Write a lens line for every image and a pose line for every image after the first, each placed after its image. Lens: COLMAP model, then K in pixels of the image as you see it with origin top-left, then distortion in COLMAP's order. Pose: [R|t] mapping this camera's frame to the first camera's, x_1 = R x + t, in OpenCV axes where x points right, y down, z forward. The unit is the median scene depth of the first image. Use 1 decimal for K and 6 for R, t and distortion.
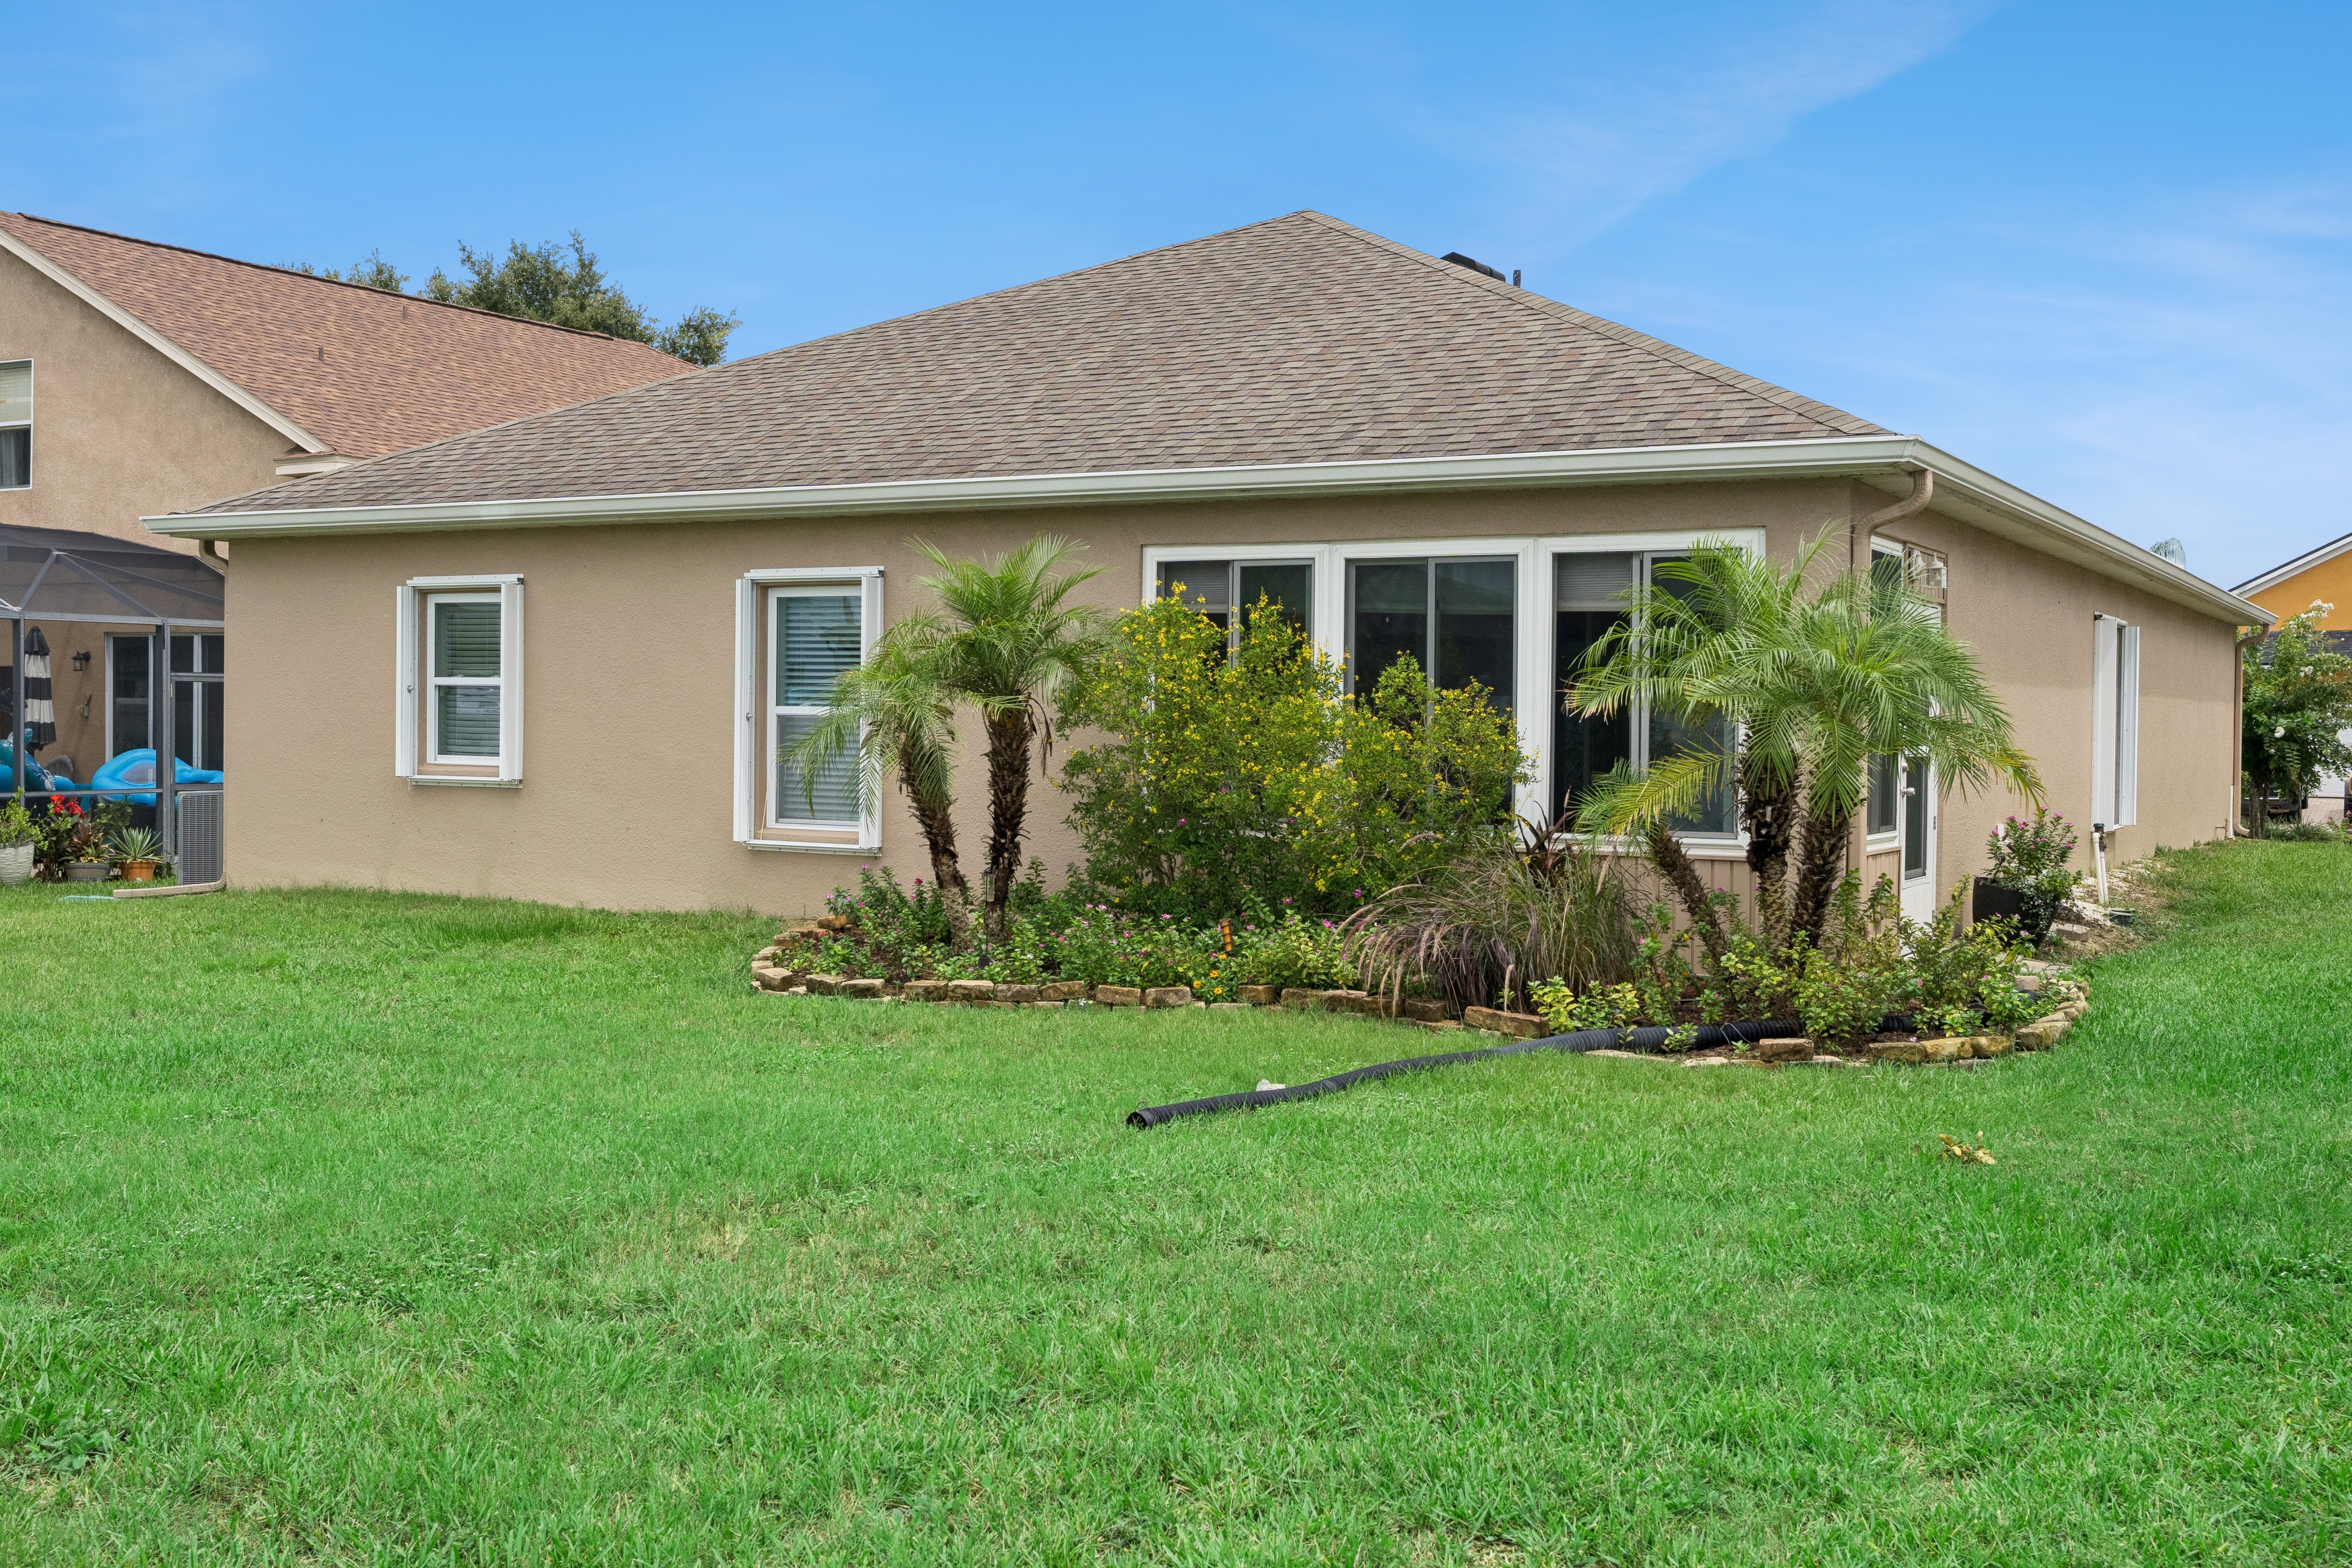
lens RADIAL K [[2301.4, 0, 1176.0], [0, 2301.4, 784.0], [0, 0, 1]] dist [0.003770, -0.012915]
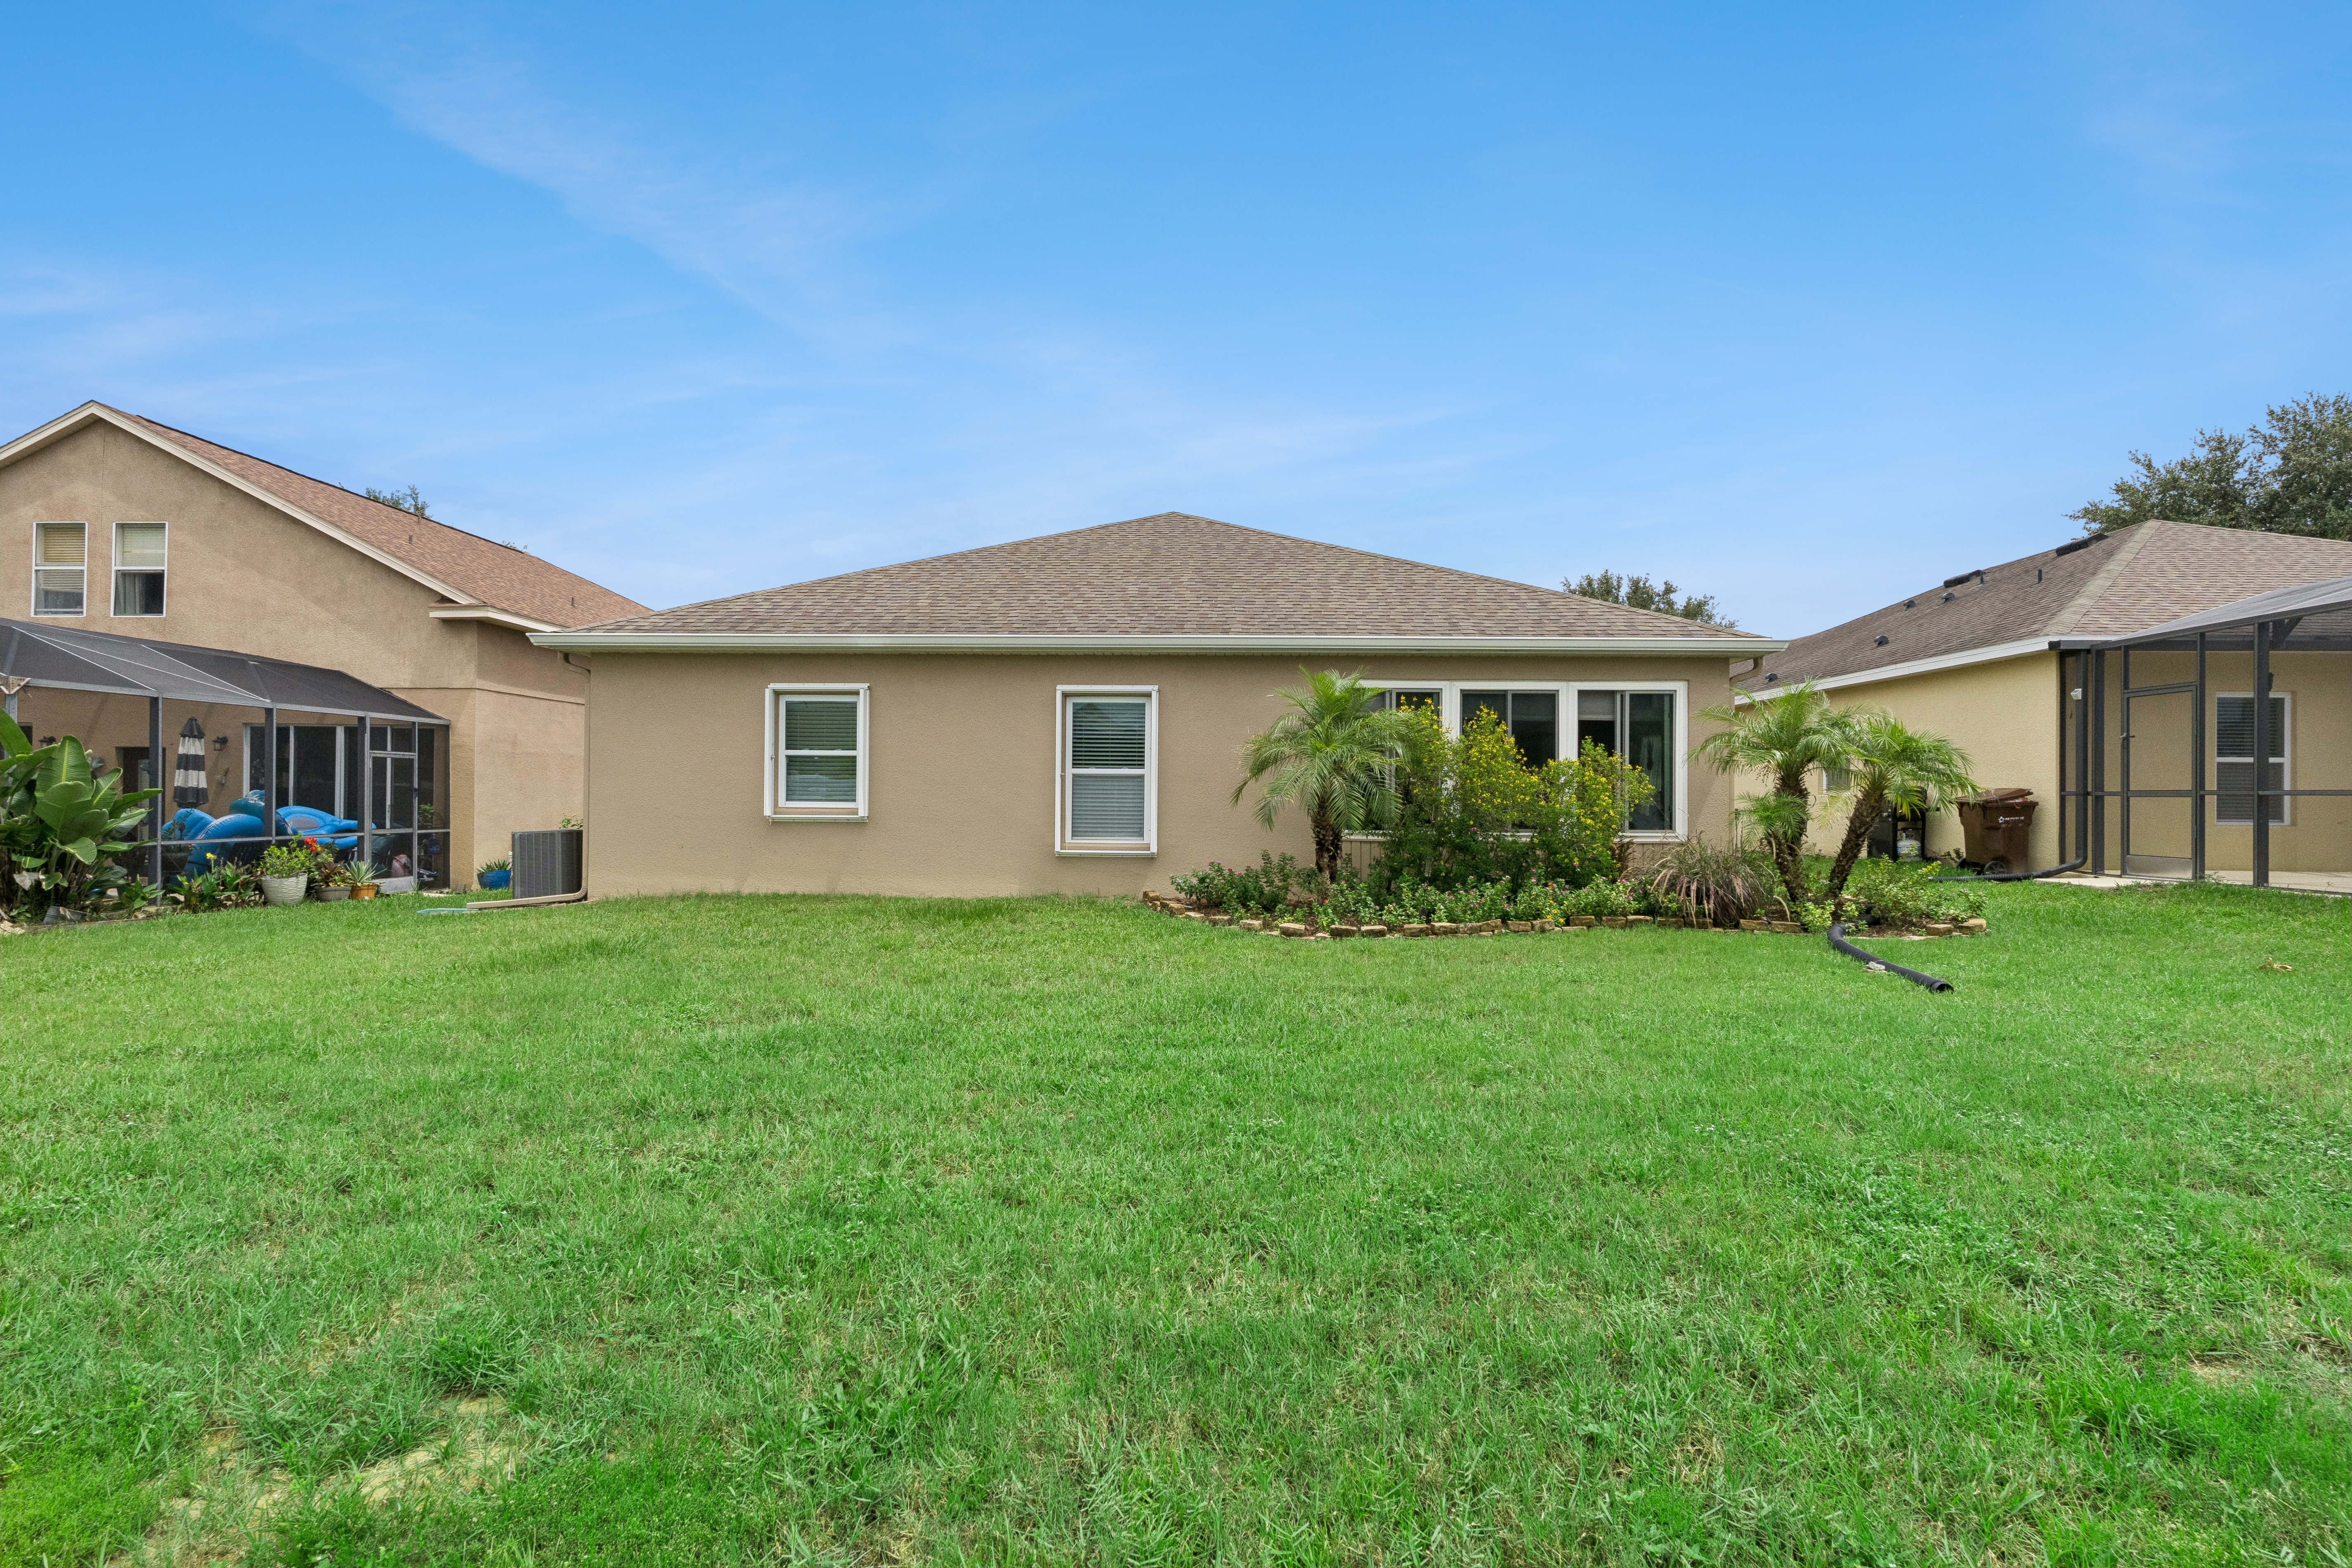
lens RADIAL K [[1126.0, 0, 1177.3], [0, 1126.0, 794.7], [0, 0, 1]] dist [-0.004811, 0.000747]
pose [[0.891398, -0.002891, 0.453212, -0.413597], [0.016174, 0.999546, -0.025436, 0.005584], [-0.452933, 0.030004, 0.891040, 0.219252]]
